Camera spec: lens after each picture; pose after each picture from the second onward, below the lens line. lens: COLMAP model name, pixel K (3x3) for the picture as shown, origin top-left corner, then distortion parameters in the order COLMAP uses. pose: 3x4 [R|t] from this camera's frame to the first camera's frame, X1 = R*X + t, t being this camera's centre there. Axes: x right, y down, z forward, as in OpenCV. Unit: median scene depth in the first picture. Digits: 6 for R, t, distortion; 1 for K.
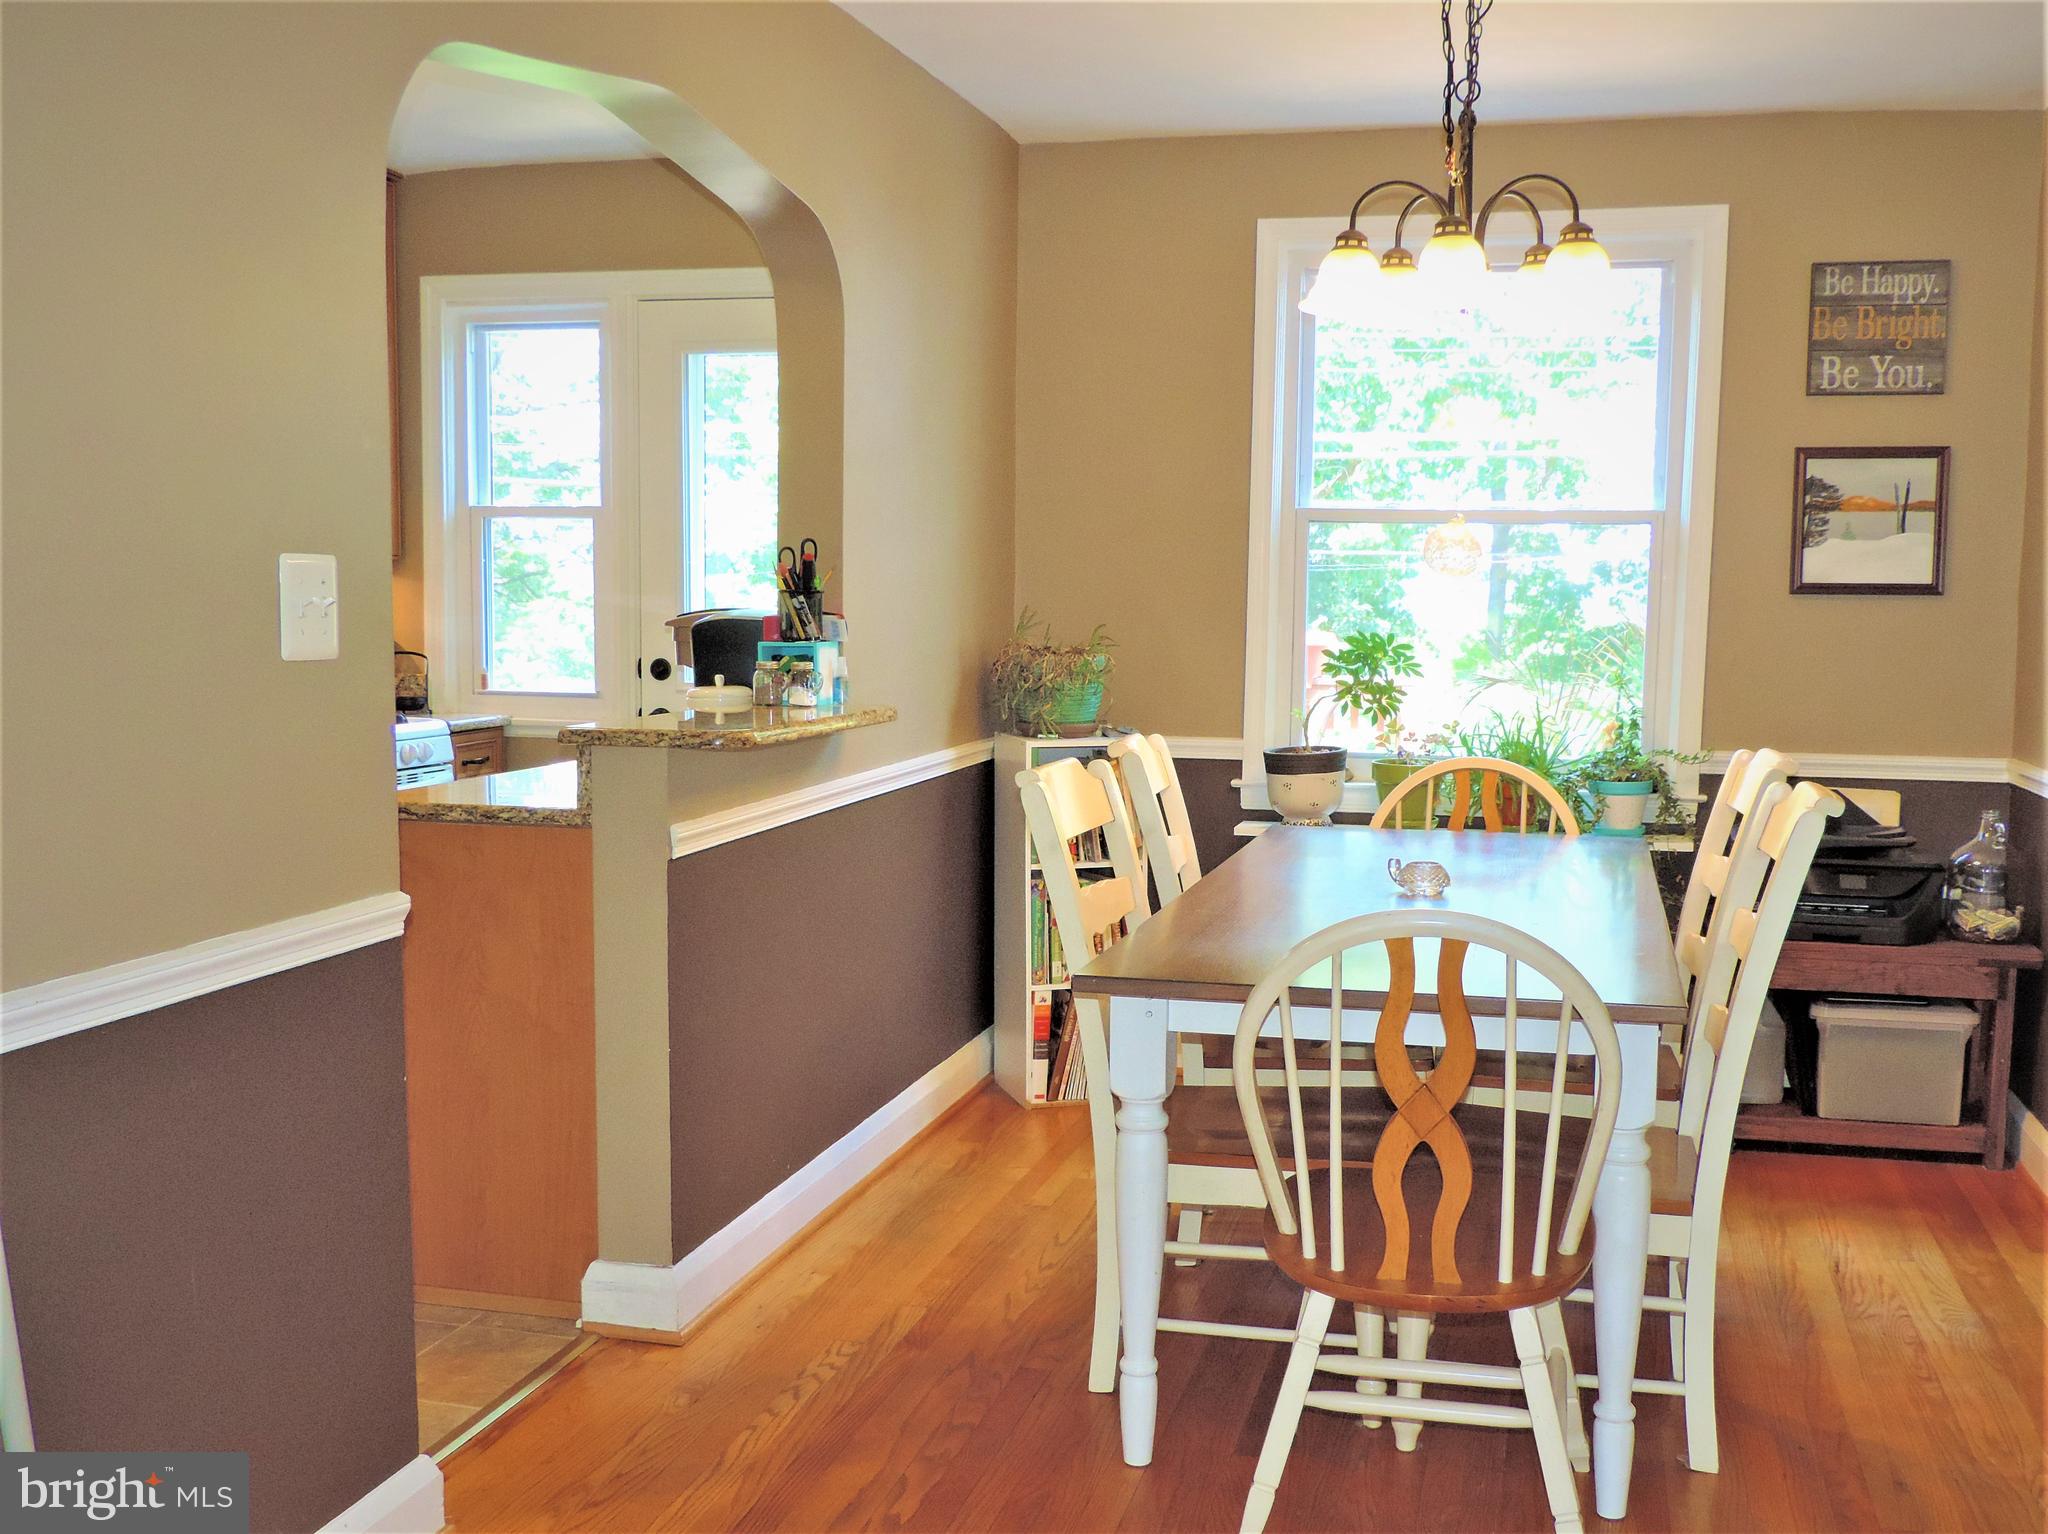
lens RADIAL K [[2023.9, 0, 1032.0], [0, 2023.9, 782.3], [0, 0, 1]] dist [0.013933, 0.000000]
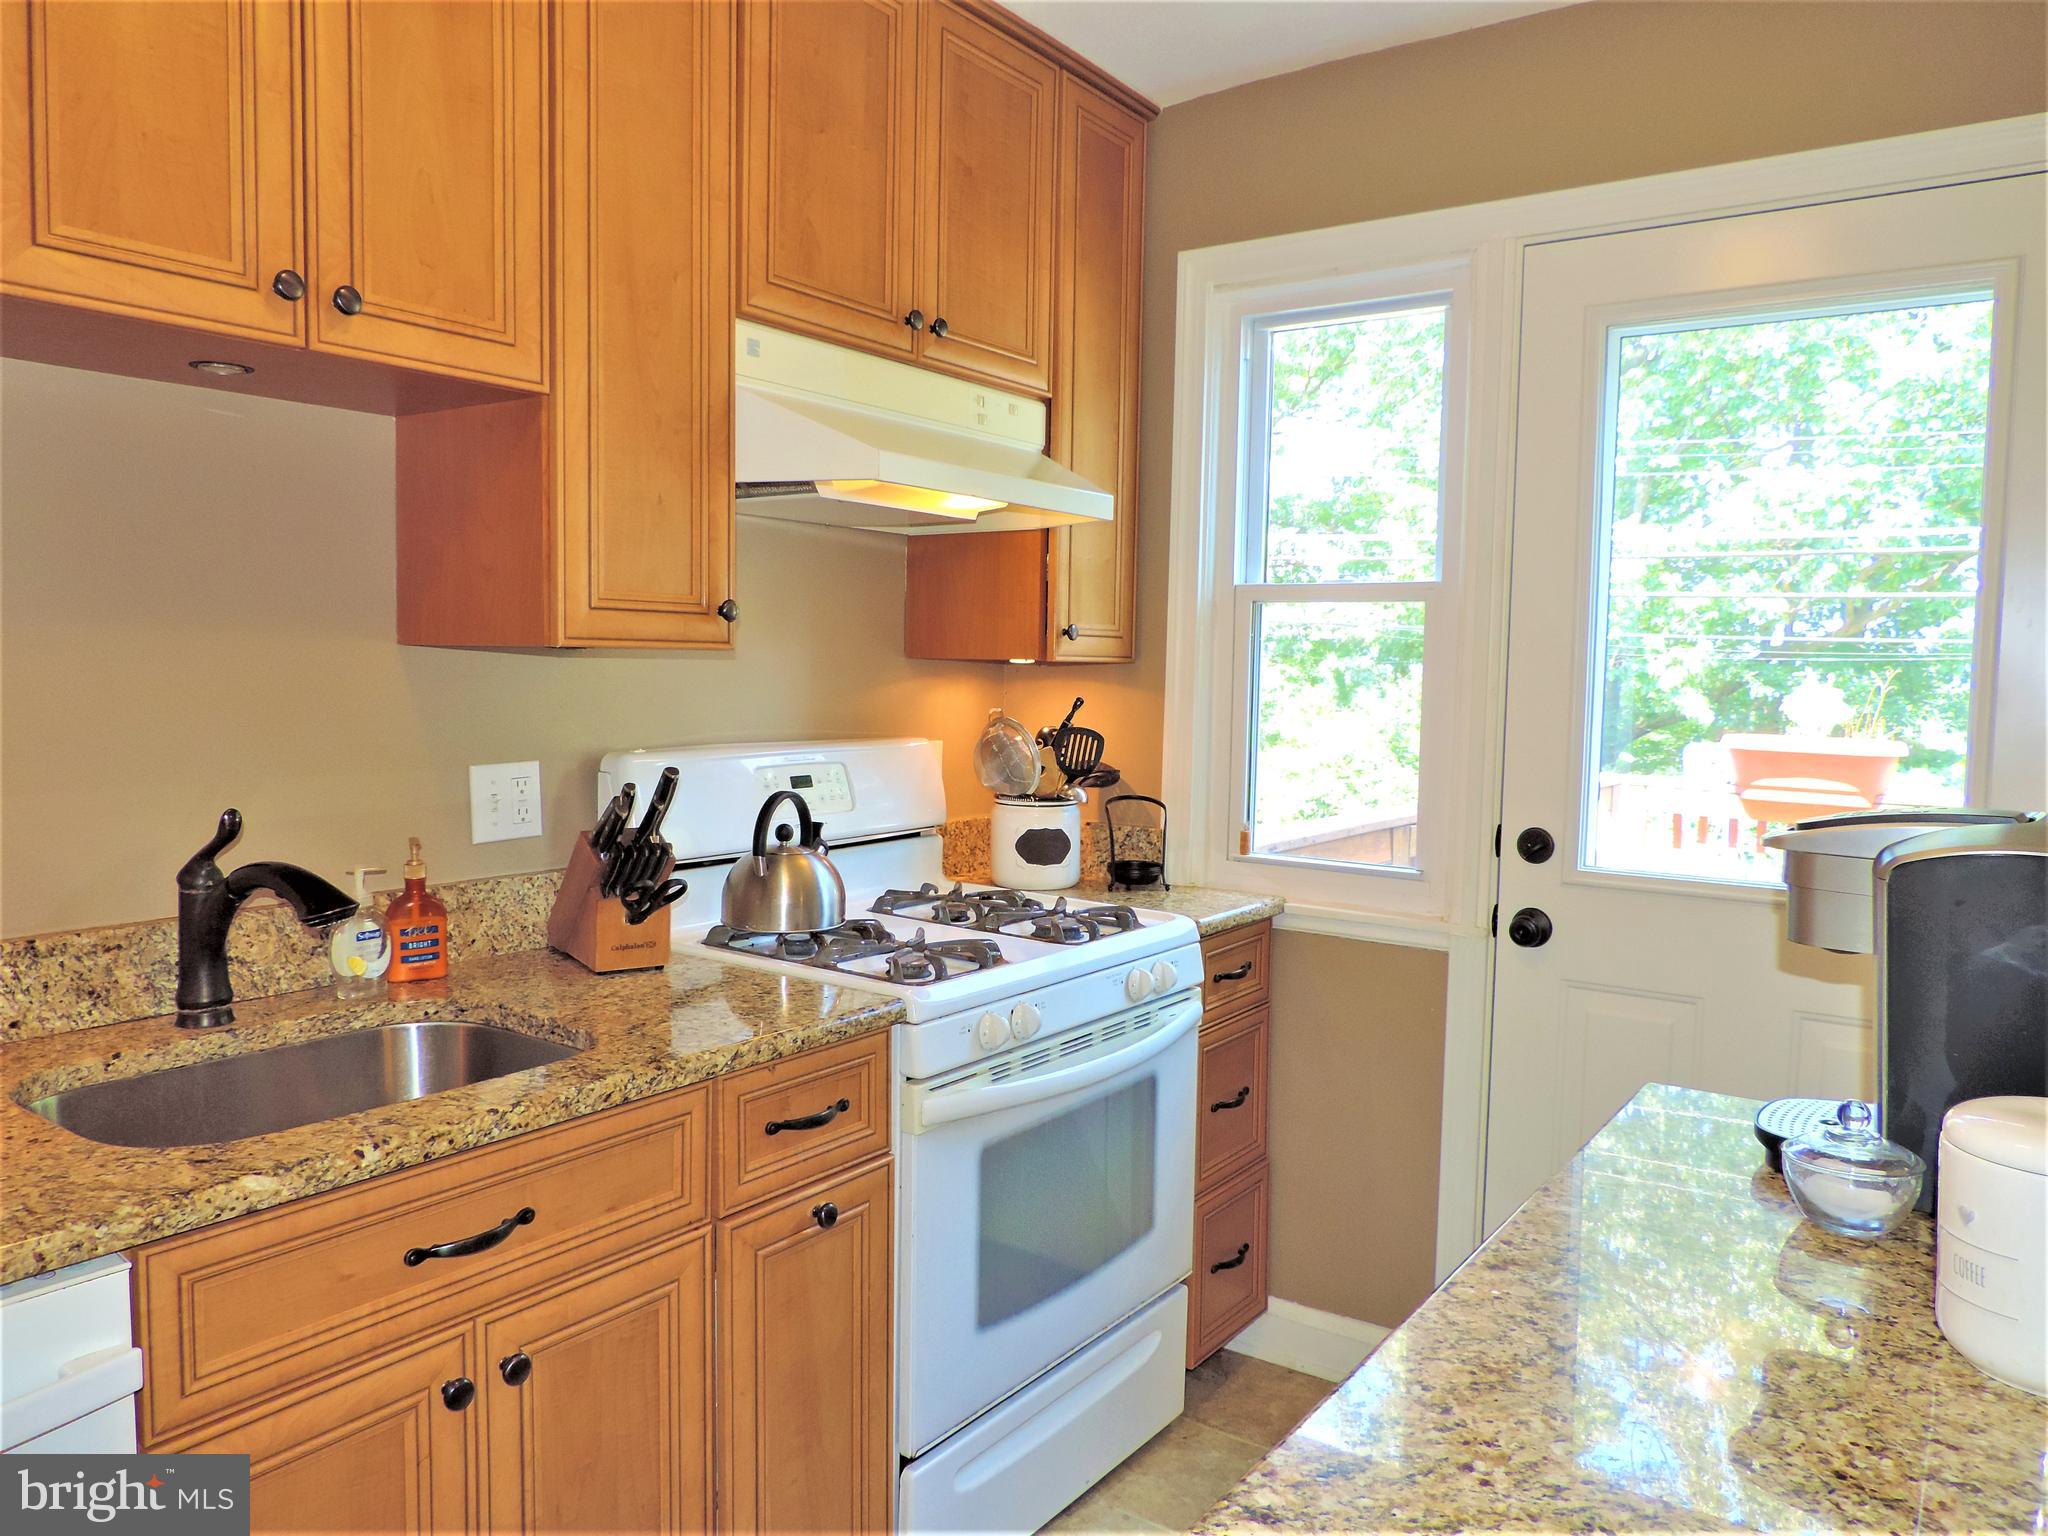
lens RADIAL K [[1457.4, 0, 1018.8], [0, 1457.4, 769.1], [0, 0, 1]] dist [-0.015278, 0.001476]
pose [[0.933220, 0.032940, -0.357792, -0.178854], [-0.041013, 0.999046, -0.014998, -0.068173], [0.356957, 0.028670, 0.933681, 0.552643]]
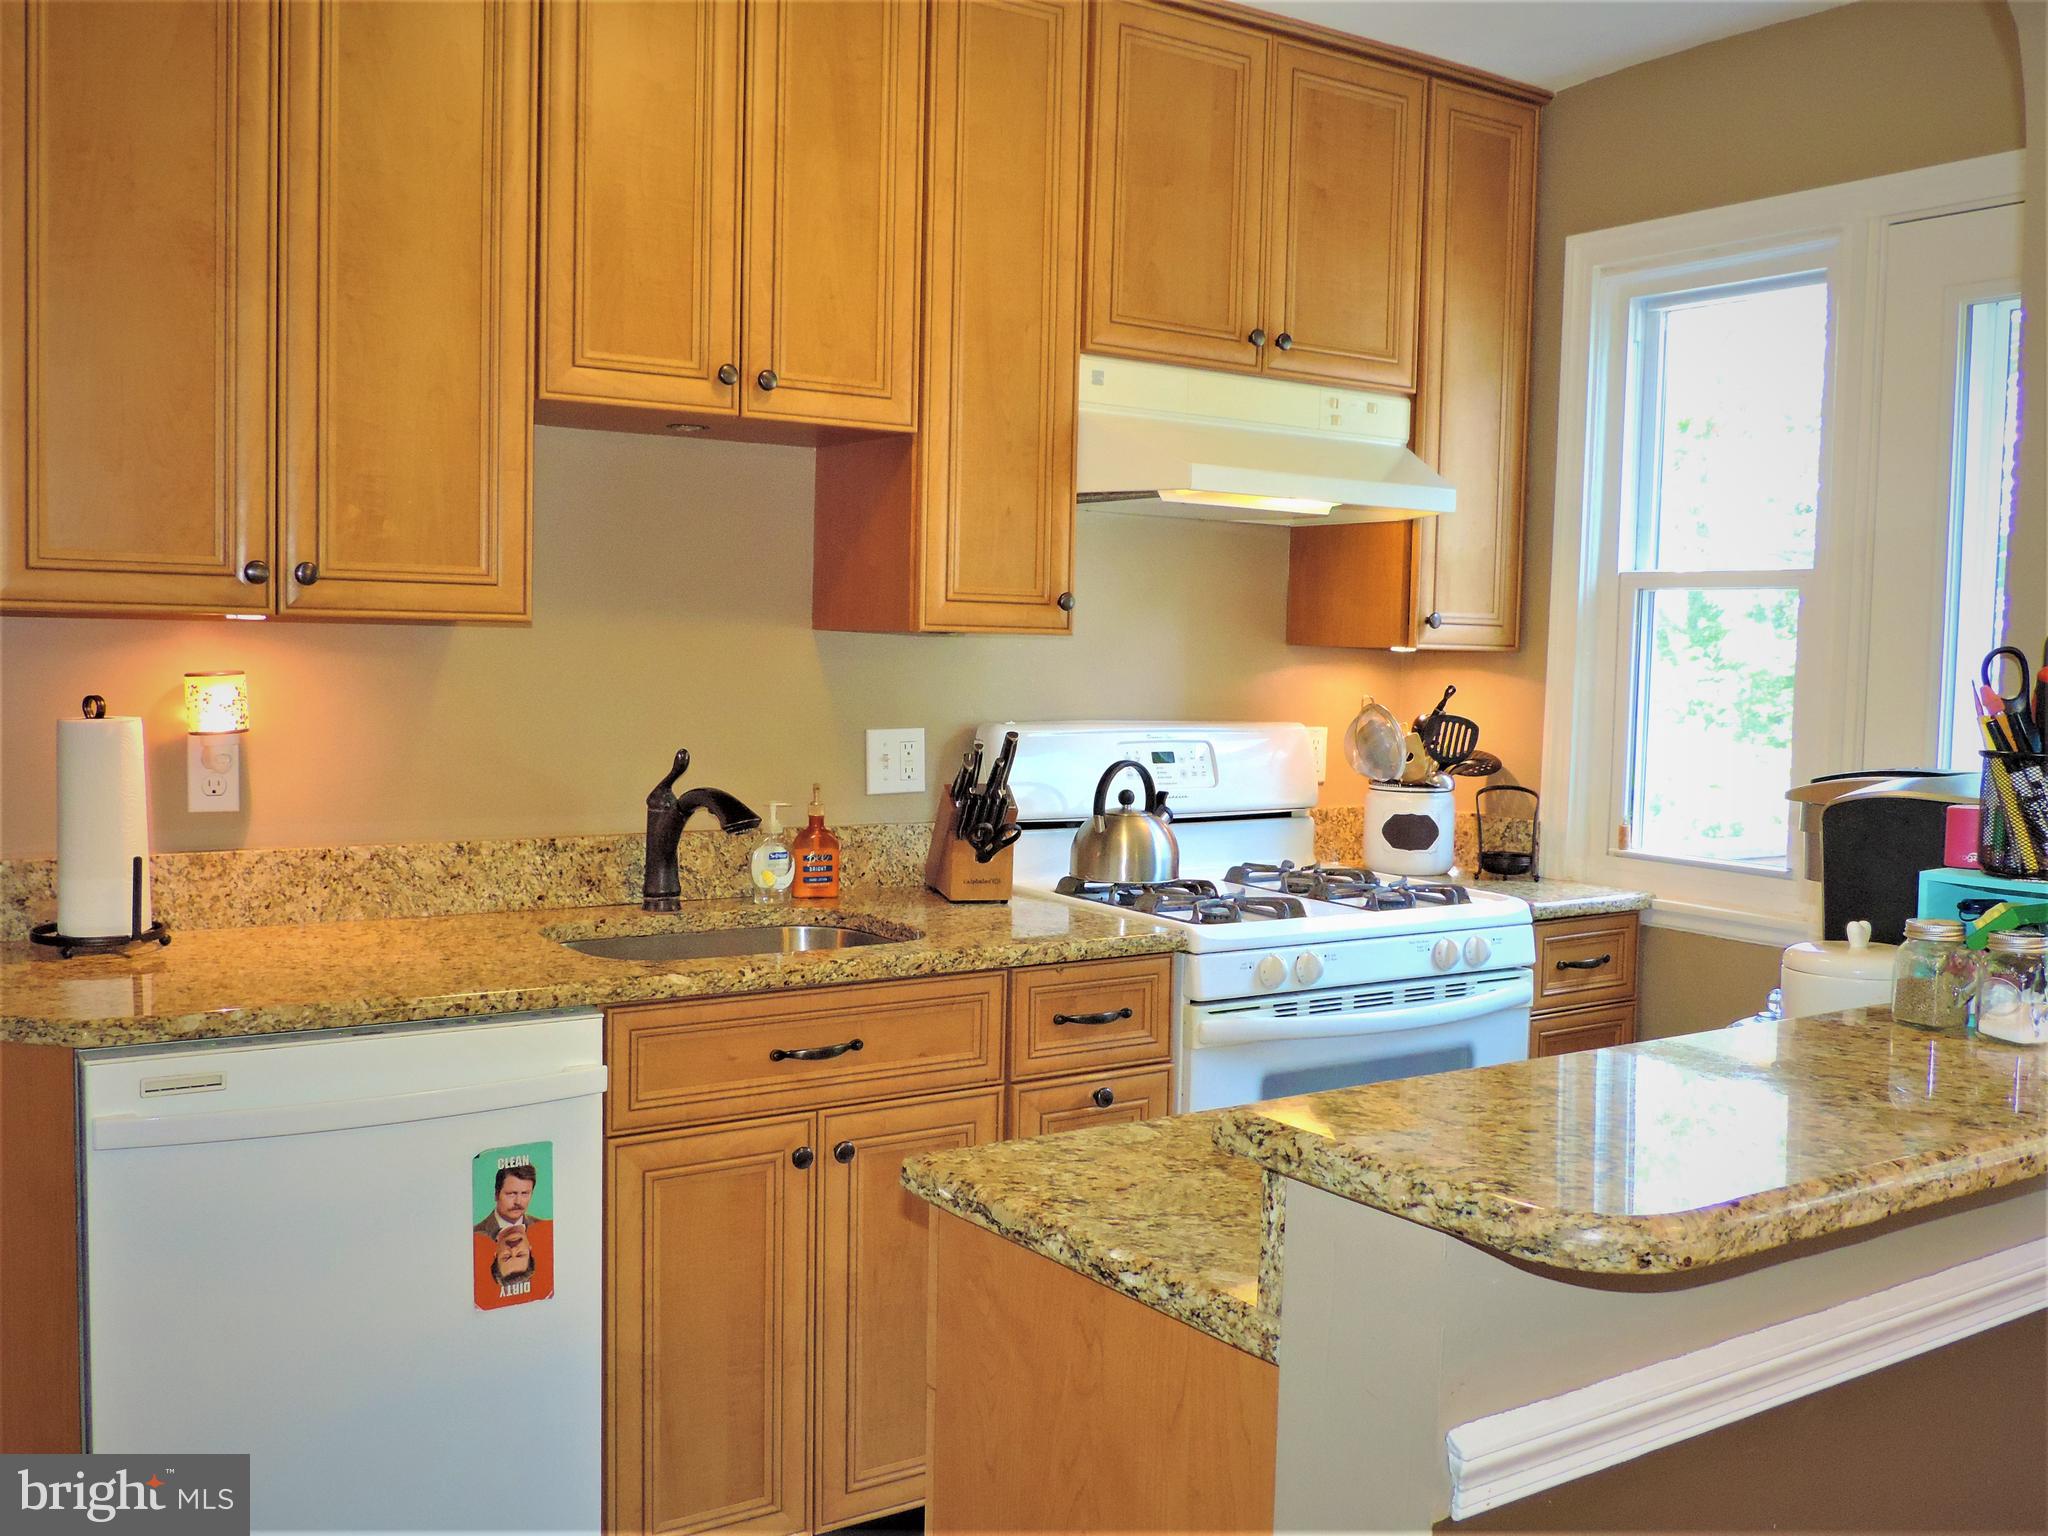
lens RADIAL K [[1912.3, 0, 1023.4], [0, 1912.3, 762.3], [0, 0, 1]] dist [-0.038997, 0.000000]
pose [[0.751613, 0.049068, -0.657777, -0.011840], [-0.076456, 0.996988, -0.012991, -0.054463], [0.655159, 0.060055, 0.753100, 0.432832]]
